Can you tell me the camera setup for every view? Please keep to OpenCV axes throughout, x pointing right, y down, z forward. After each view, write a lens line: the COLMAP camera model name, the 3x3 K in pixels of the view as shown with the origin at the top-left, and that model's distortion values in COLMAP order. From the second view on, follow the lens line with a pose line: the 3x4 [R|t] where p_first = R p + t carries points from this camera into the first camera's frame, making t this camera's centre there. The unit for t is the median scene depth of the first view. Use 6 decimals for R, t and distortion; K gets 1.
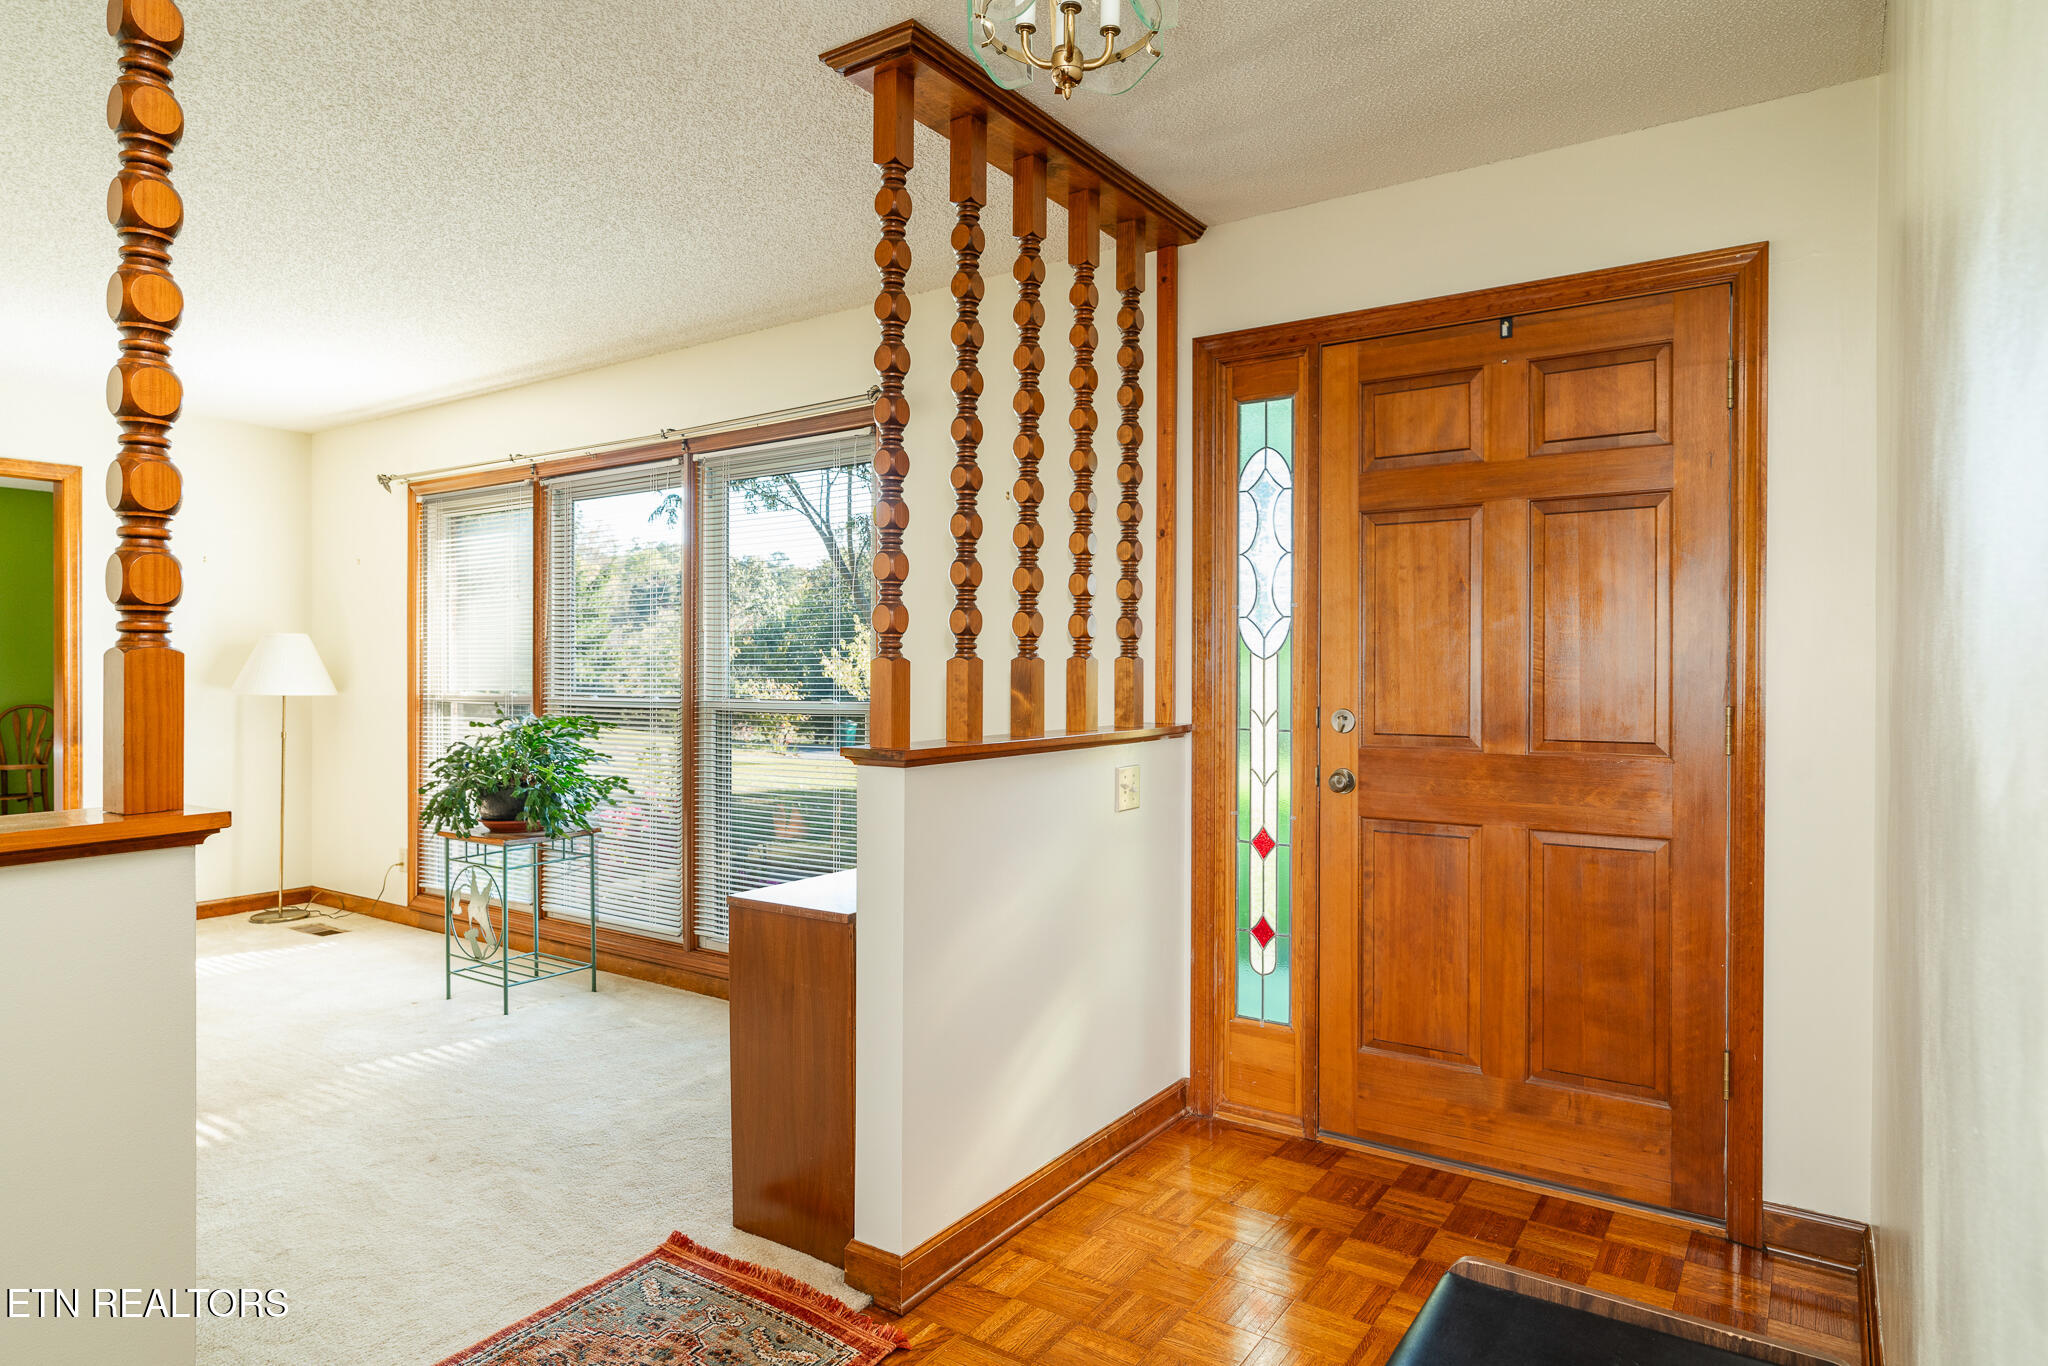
lens RADIAL K [[1188.0, 0, 1022.4], [0, 1188.0, 671.6], [0, 0, 1]] dist [-0.000624, 0.000721]
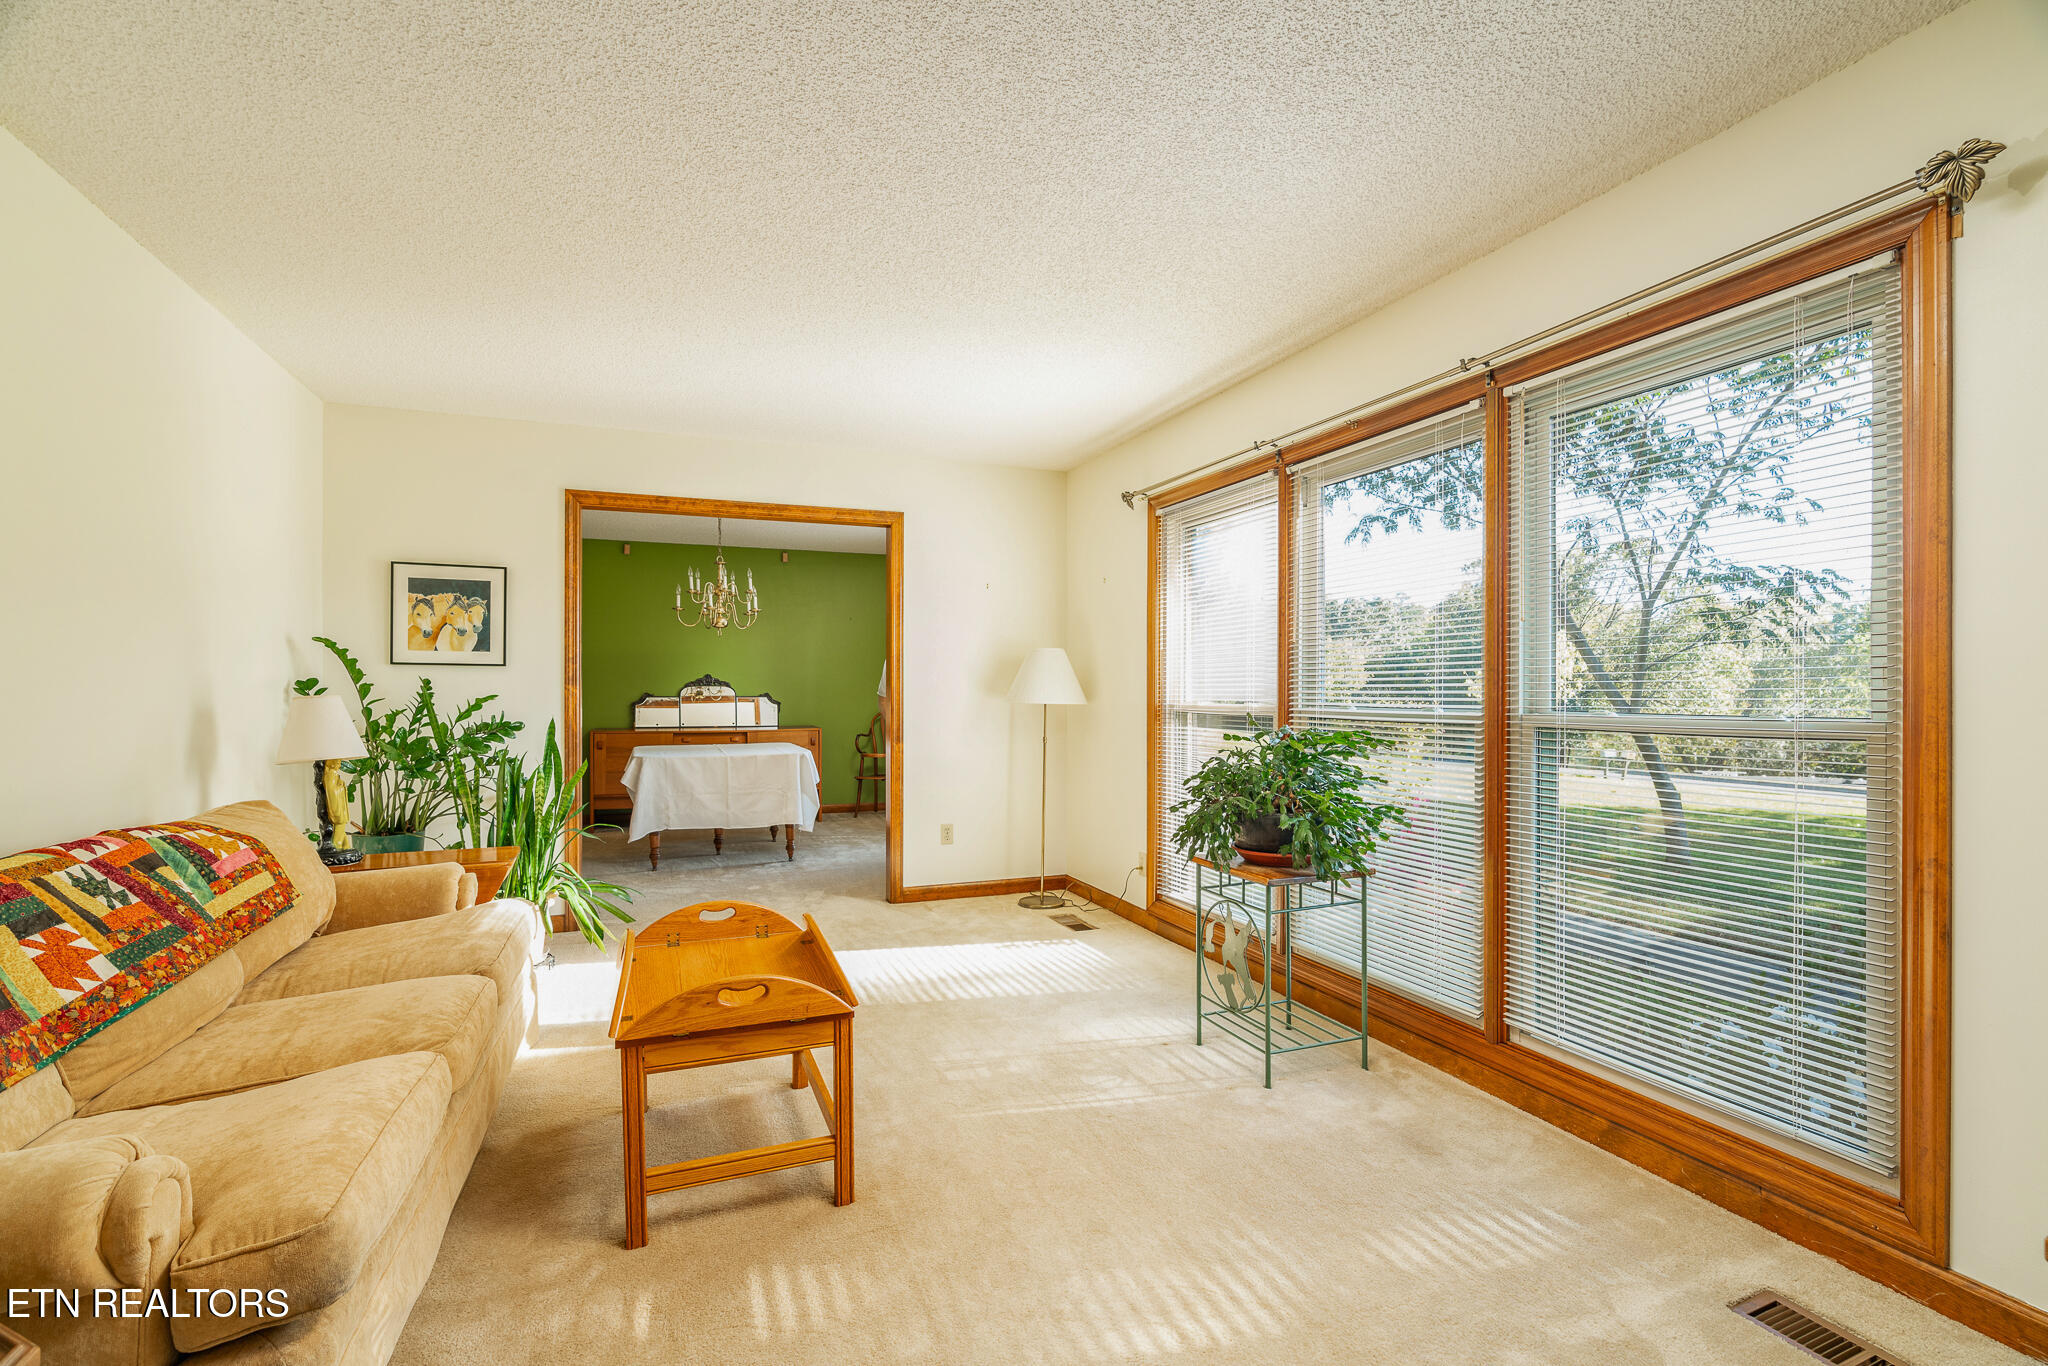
lens RADIAL K [[909.6, 0, 1026.5], [0, 909.6, 692.6], [0, 0, 1]] dist [-0.001844, 0.000043]
pose [[0.836320, 0.001530, -0.548239, -0.208680], [-0.002415, 0.999997, -0.000894, 0.012129], [0.548236, 0.002071, 0.836321, 0.342083]]
